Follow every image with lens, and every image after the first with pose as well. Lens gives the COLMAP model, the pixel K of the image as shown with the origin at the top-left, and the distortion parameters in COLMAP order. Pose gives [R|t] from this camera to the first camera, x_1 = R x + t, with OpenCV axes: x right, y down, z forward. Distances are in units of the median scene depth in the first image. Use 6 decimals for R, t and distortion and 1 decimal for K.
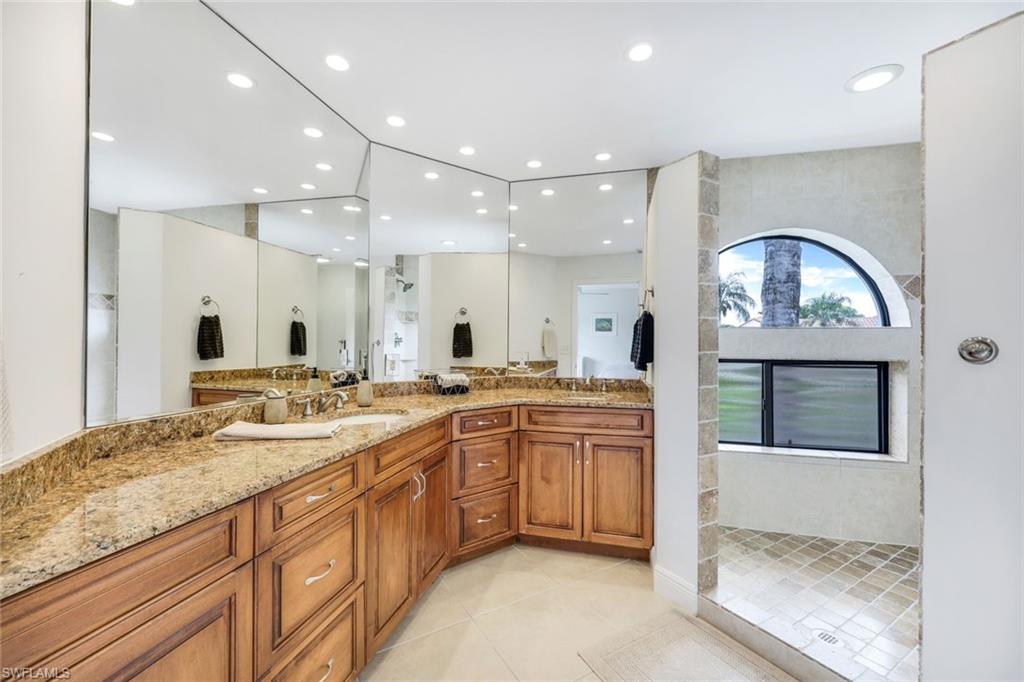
lens RADIAL K [[418.2, 0, 508.5], [0, 418.2, 343.6], [0, 0, 1]] dist [-0.000925, -0.000227]
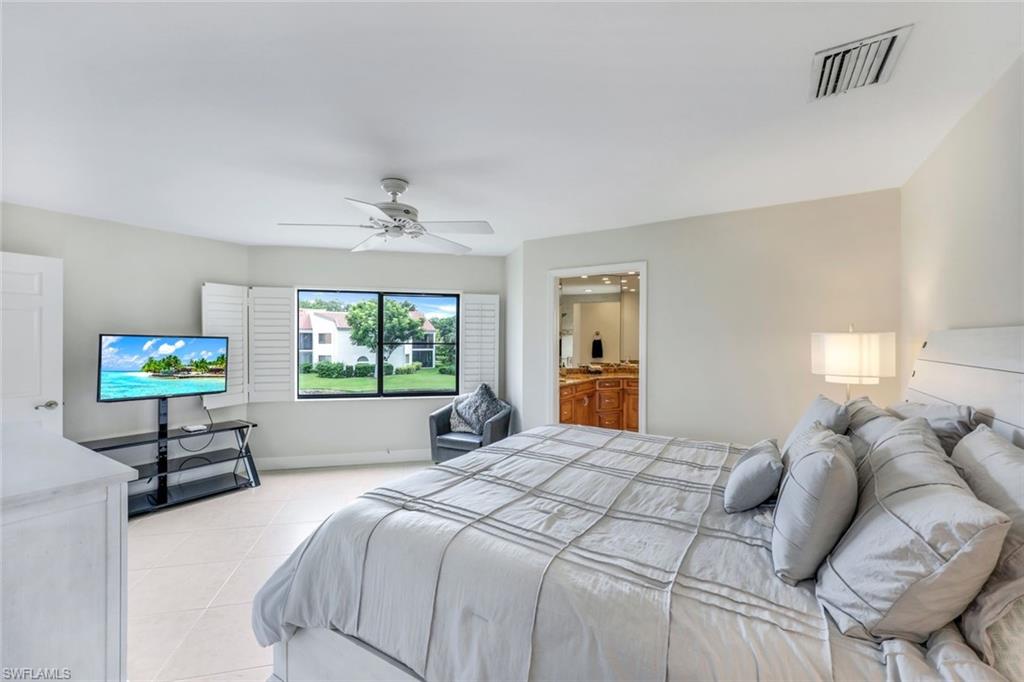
lens RADIAL K [[418.2, 0, 508.5], [0, 418.2, 343.6], [0, 0, 1]] dist [-0.000925, -0.000227]
pose [[0.955332, -0.001991, -0.295527, 0.097848], [0.003910, 0.999975, 0.005903, -0.065848], [0.295508, -0.006795, 0.955316, -1.382437]]
